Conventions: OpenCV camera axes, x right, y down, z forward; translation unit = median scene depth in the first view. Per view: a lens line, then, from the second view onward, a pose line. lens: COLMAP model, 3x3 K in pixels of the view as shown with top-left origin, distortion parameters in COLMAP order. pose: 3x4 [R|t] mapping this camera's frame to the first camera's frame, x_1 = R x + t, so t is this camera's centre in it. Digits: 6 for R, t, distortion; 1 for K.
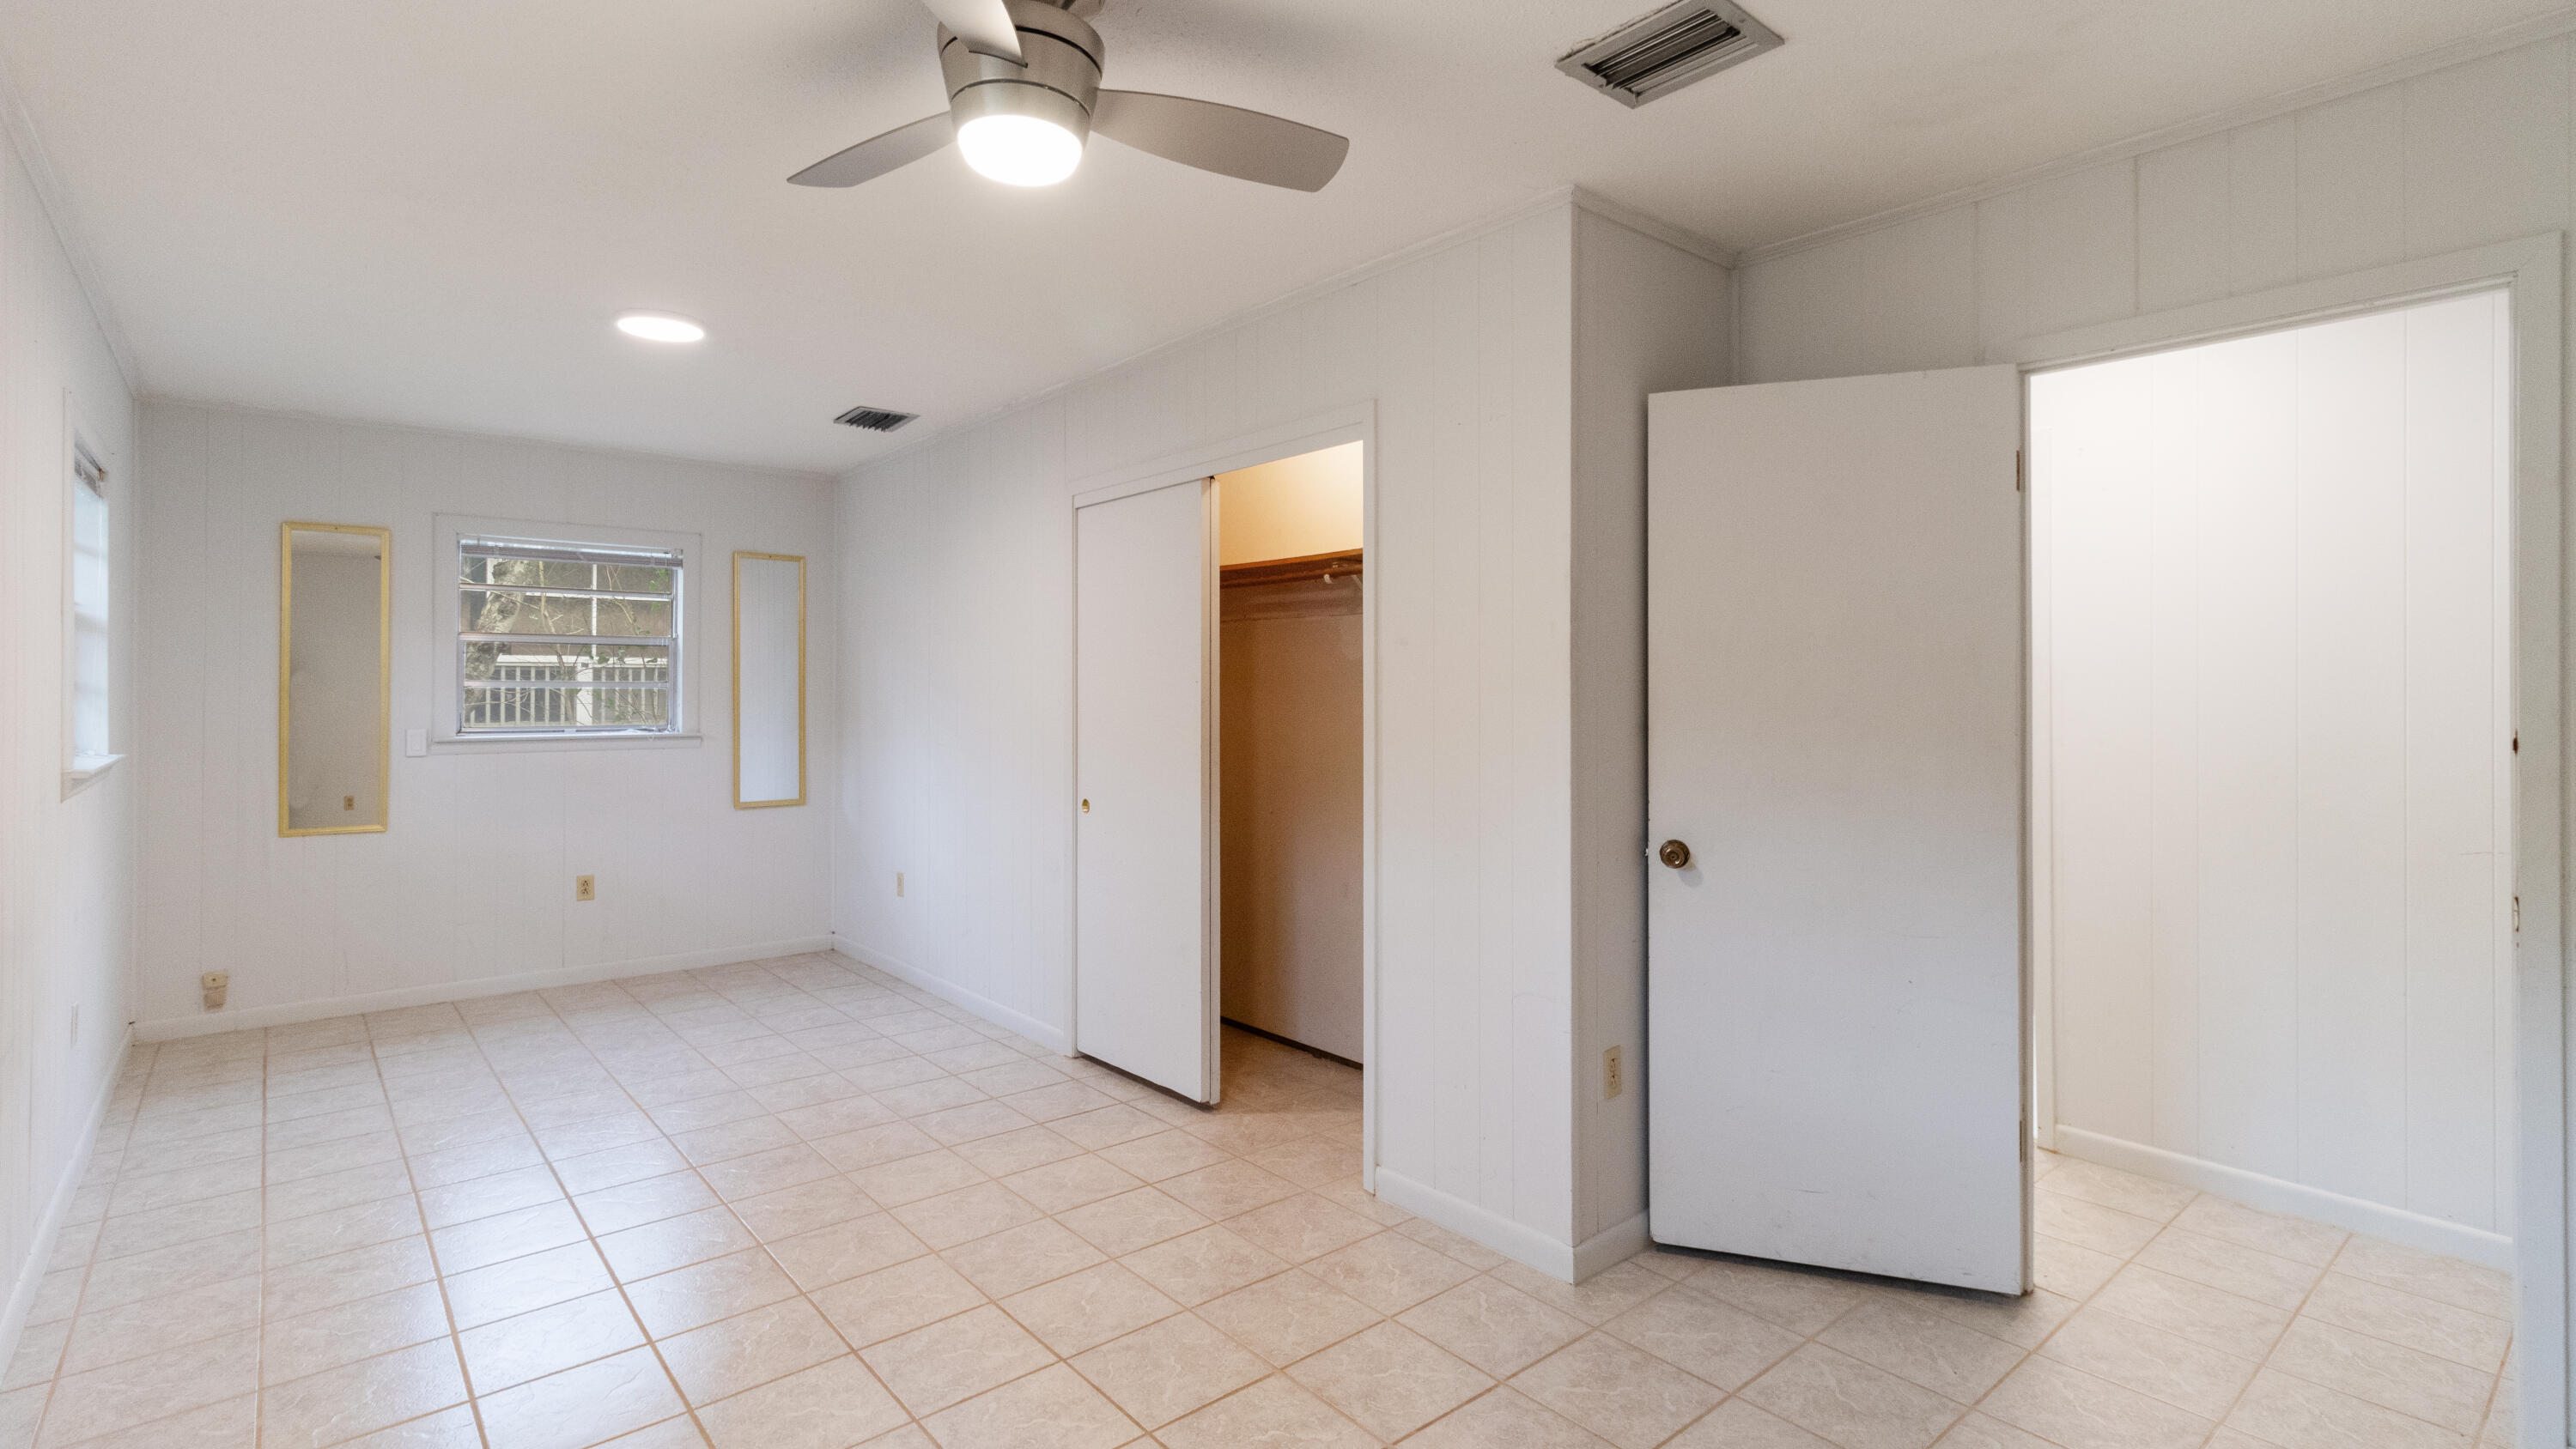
lens RADIAL K [[1216.4, 0, 1279.2], [0, 1216.4, 722.4], [0, 0, 1]] dist [0.003195, 0.000311]
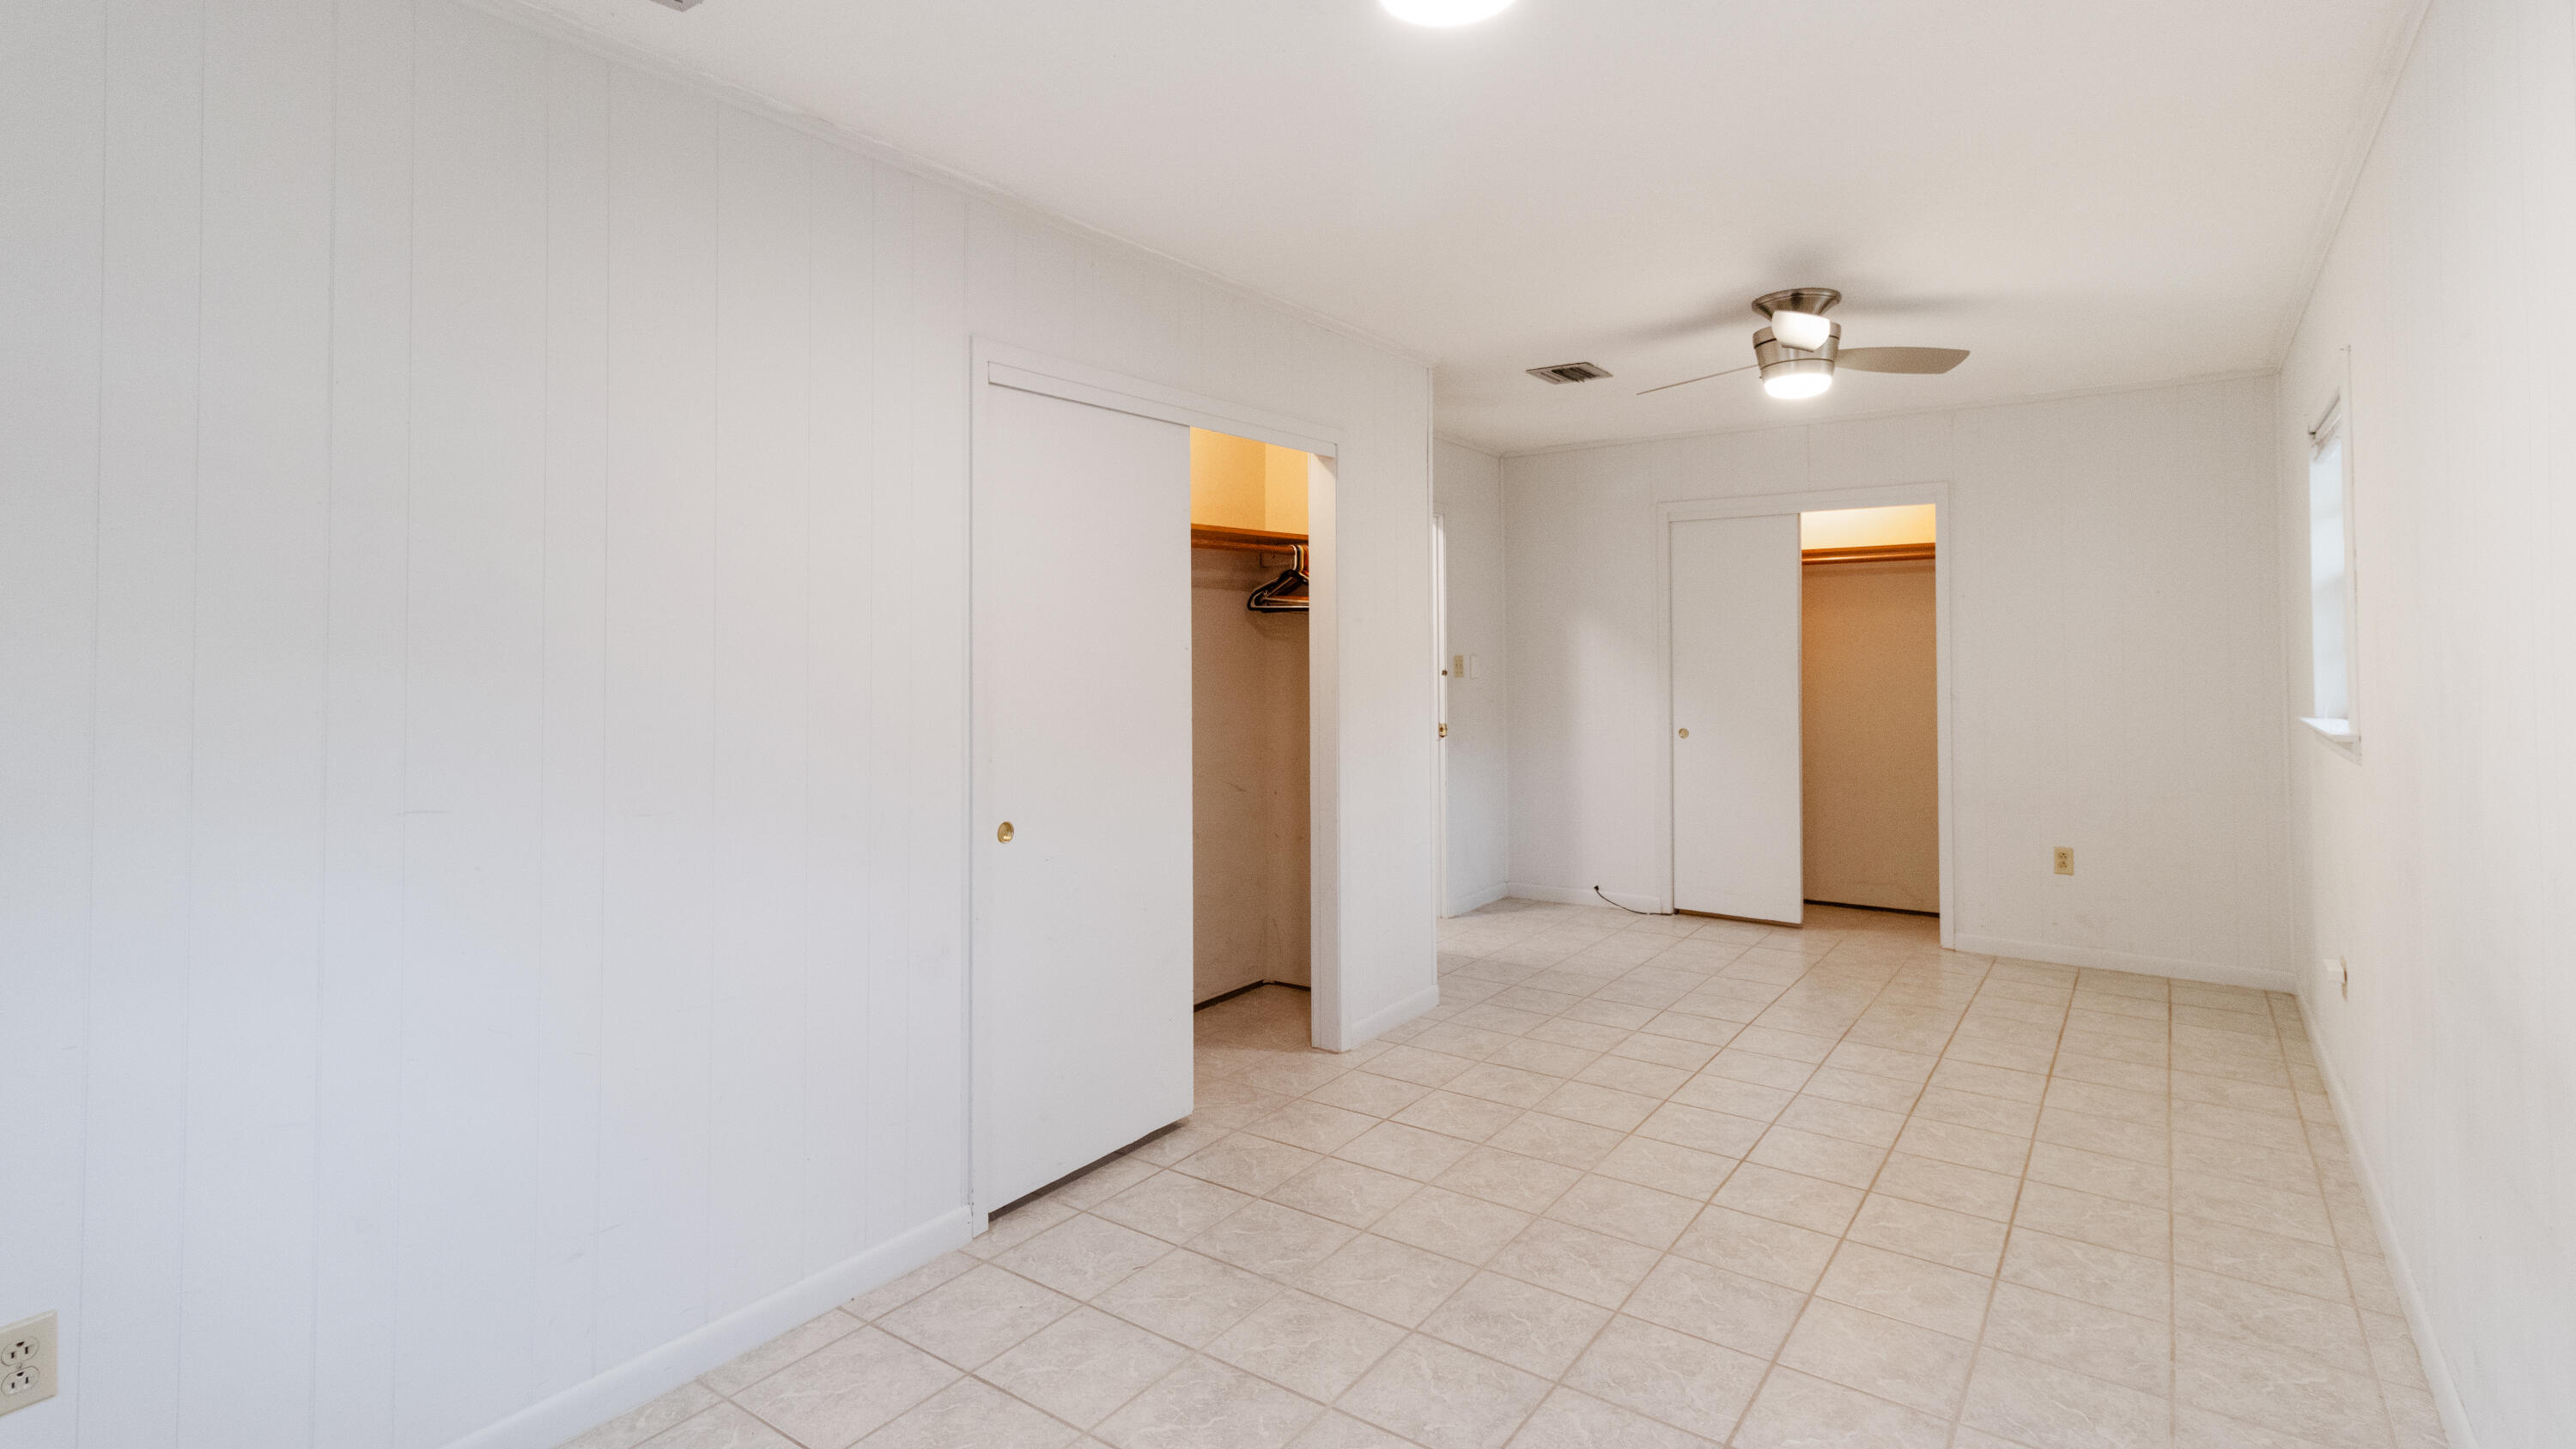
lens RADIAL K [[1216.4, 0, 1289.7], [0, 1216.4, 710.5], [0, 0, 1]] dist [0.003195, 0.000311]
pose [[-0.256028, -0.045764, 0.965585, -1.073254], [0.026080, 0.998188, 0.054225, -0.038937], [-0.966317, 0.039065, -0.254371, 1.304283]]
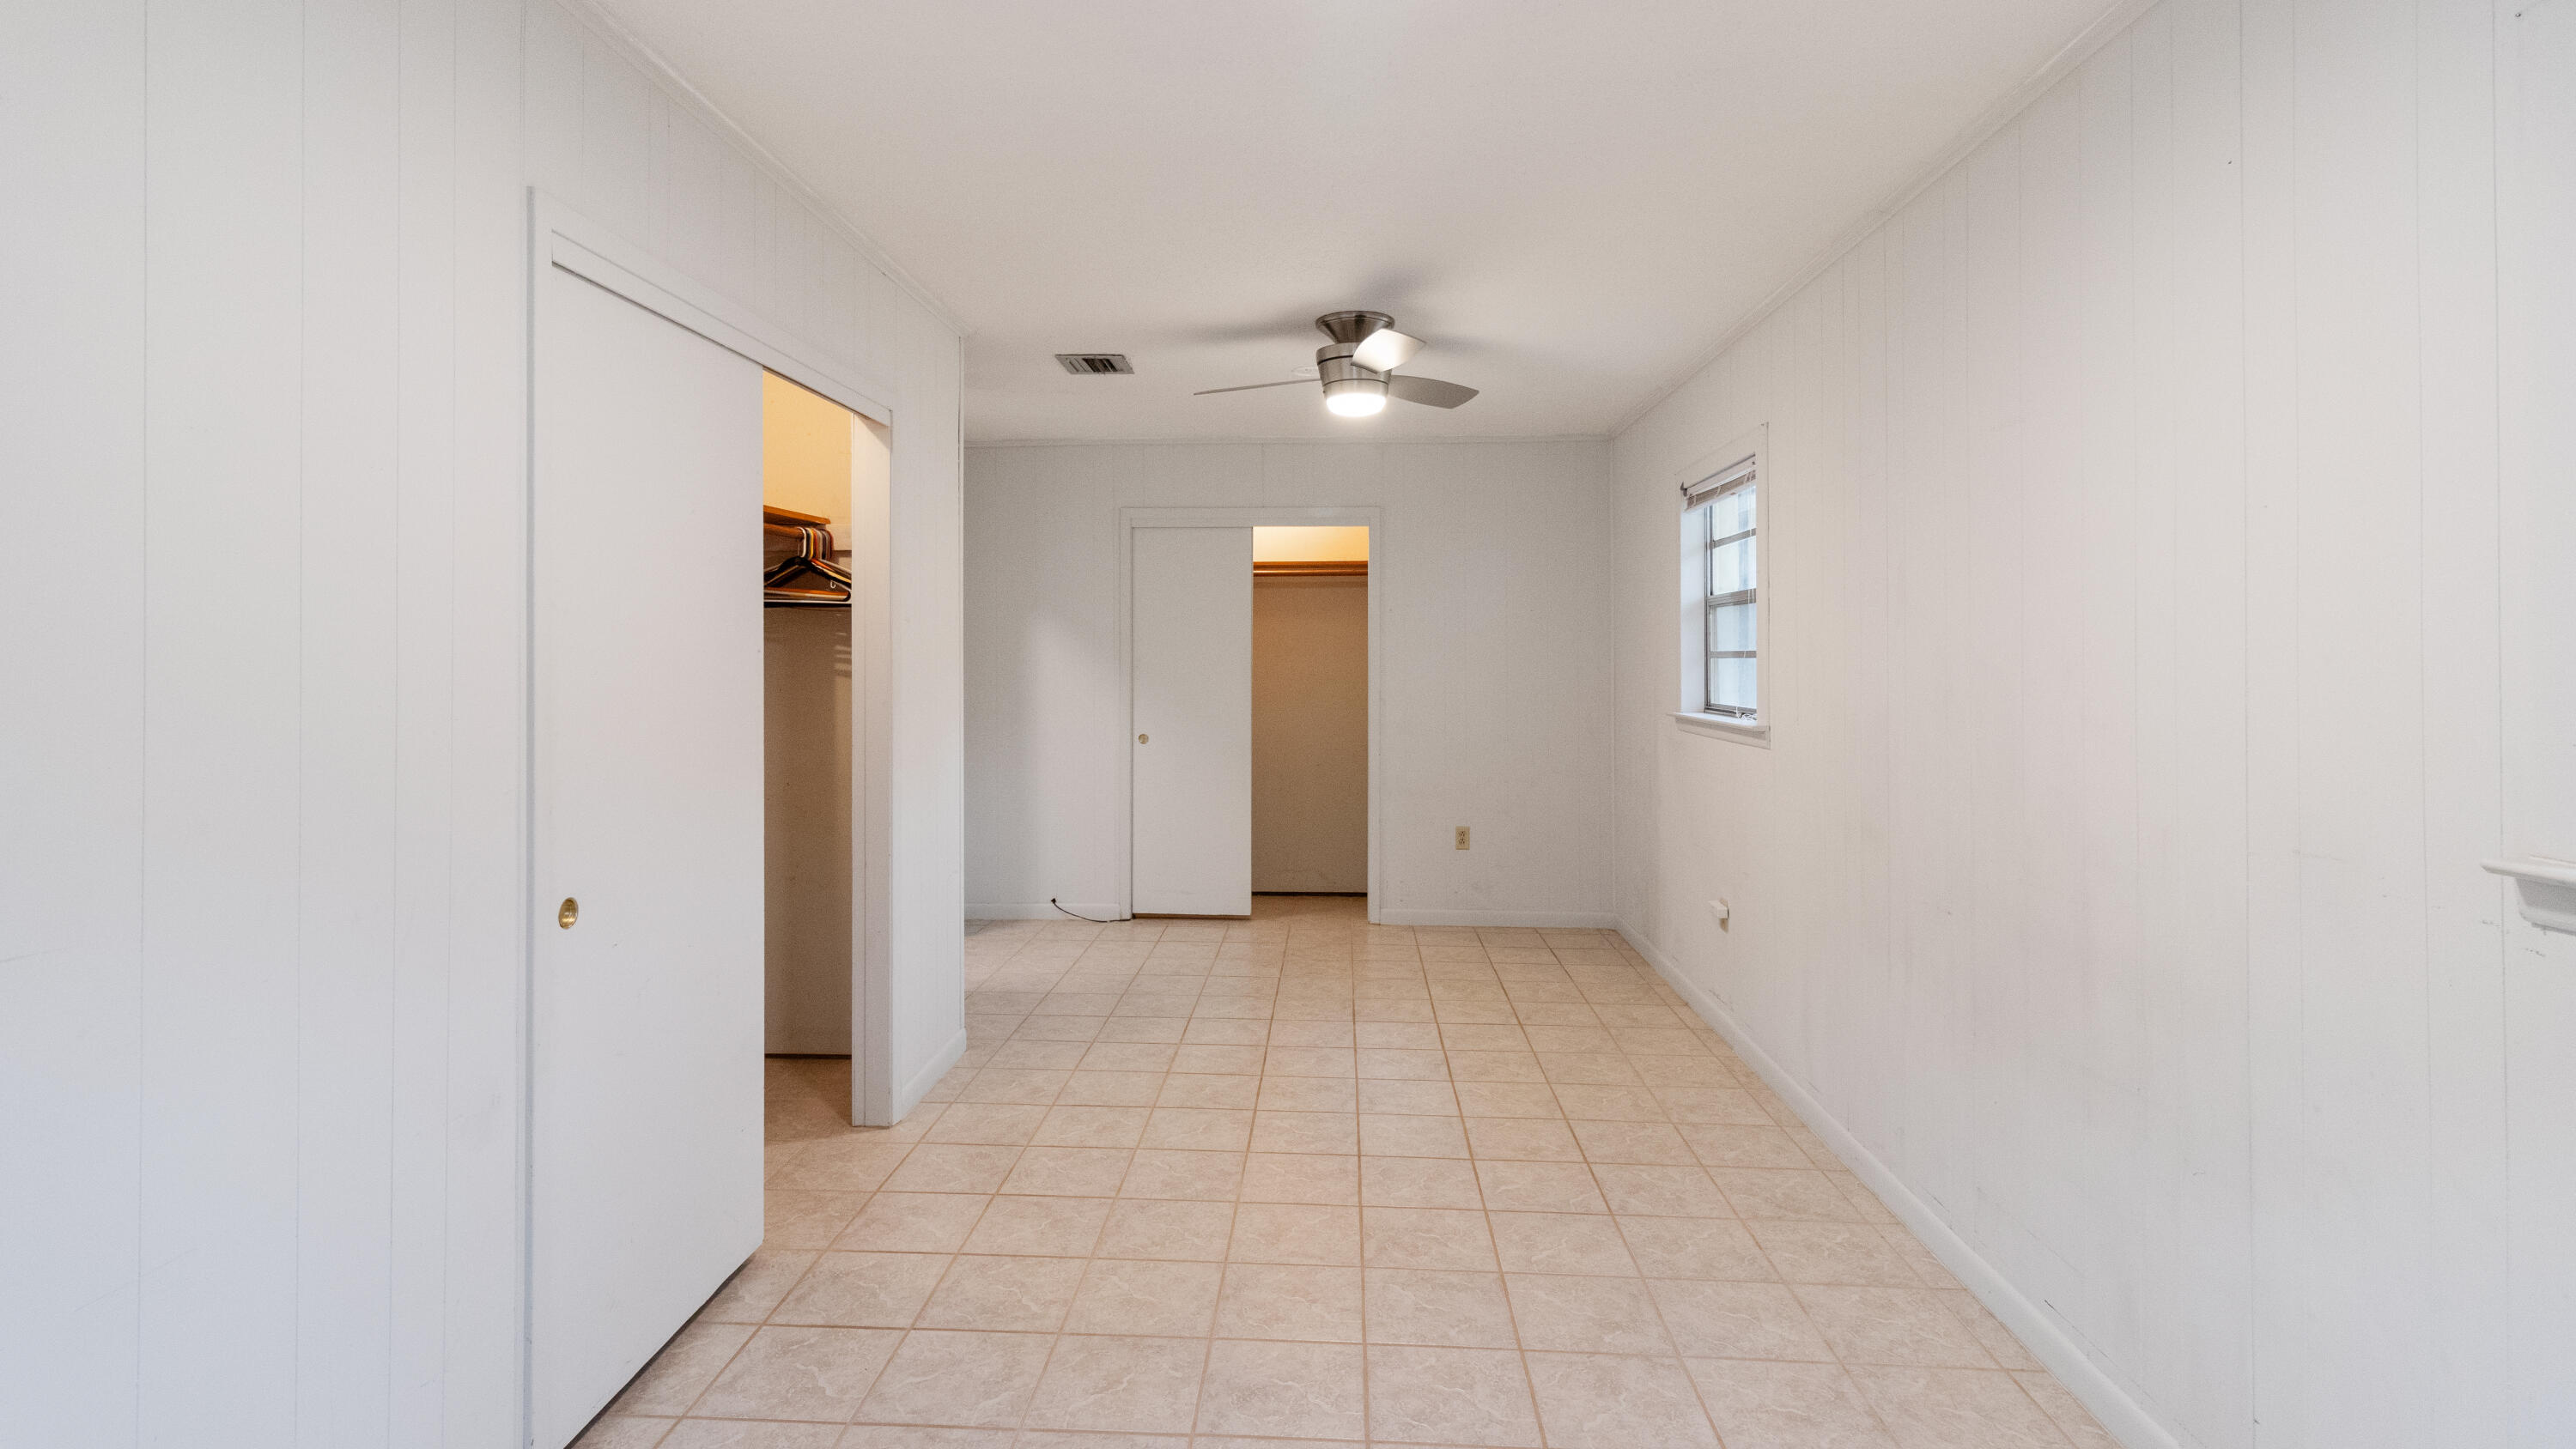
lens RADIAL K [[1216.4, 0, 1267.0], [0, 1216.4, 718.1], [0, 0, 1]] dist [0.003195, 0.000311]
pose [[-0.729876, -0.036501, 0.682604, -0.858378], [0.013780, 0.997585, 0.068078, -0.043985], [-0.683441, 0.059094, -0.727610, 1.474393]]
